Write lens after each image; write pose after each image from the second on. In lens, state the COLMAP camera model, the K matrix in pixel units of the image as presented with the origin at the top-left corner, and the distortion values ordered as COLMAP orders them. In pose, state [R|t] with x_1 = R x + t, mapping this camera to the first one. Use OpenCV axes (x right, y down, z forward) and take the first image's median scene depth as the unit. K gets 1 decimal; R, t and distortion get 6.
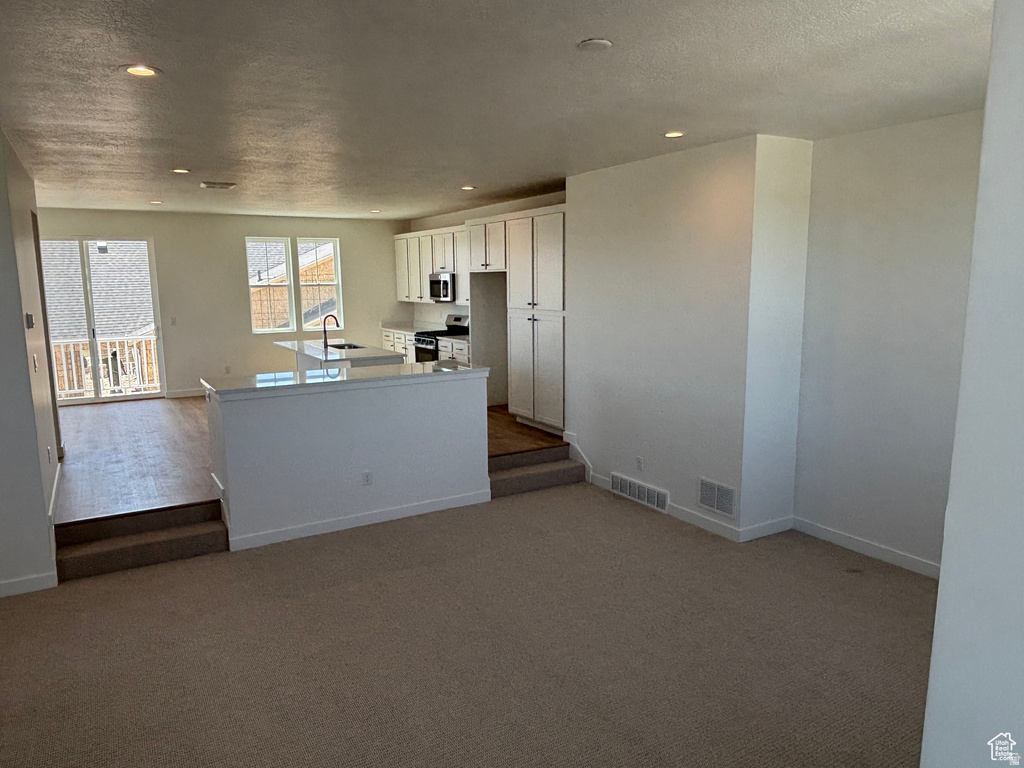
lens RADIAL K [[696.2, 0, 512.0], [0, 696.2, 384.0], [0, 0, 1]] dist [0.002503, 0.000421]
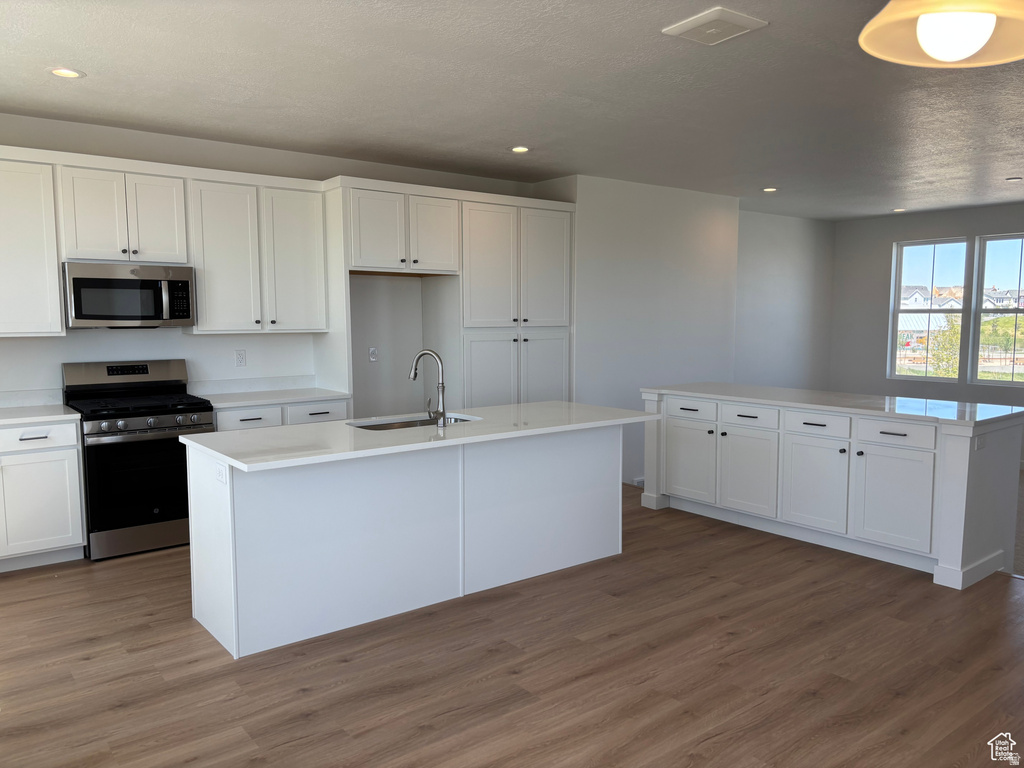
lens RADIAL K [[766.2, 0, 511.0], [0, 766.2, 389.5], [0, 0, 1]] dist [0.007298, -0.004704]
pose [[-0.132257, -0.082193, 0.987802, -0.856169], [0.151962, 0.983094, 0.102147, -0.136414], [-0.979498, 0.163618, -0.117530, 1.195591]]
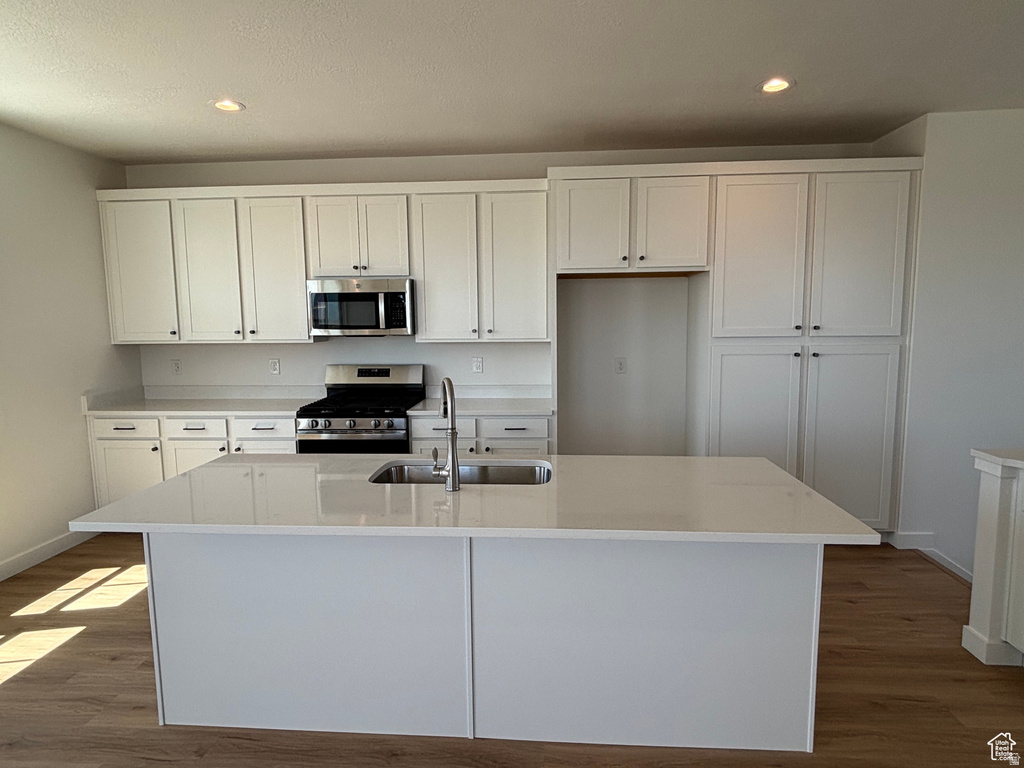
lens RADIAL K [[581.4, 0, 508.3], [0, 581.4, 382.9], [0, 0, 1]] dist [-0.003247, -0.001740]
pose [[0.567482, -0.083925, 0.819097, -0.537545], [0.127273, 0.991777, 0.013441, -0.115746], [-0.813490, 0.096621, 0.573497, 0.997074]]
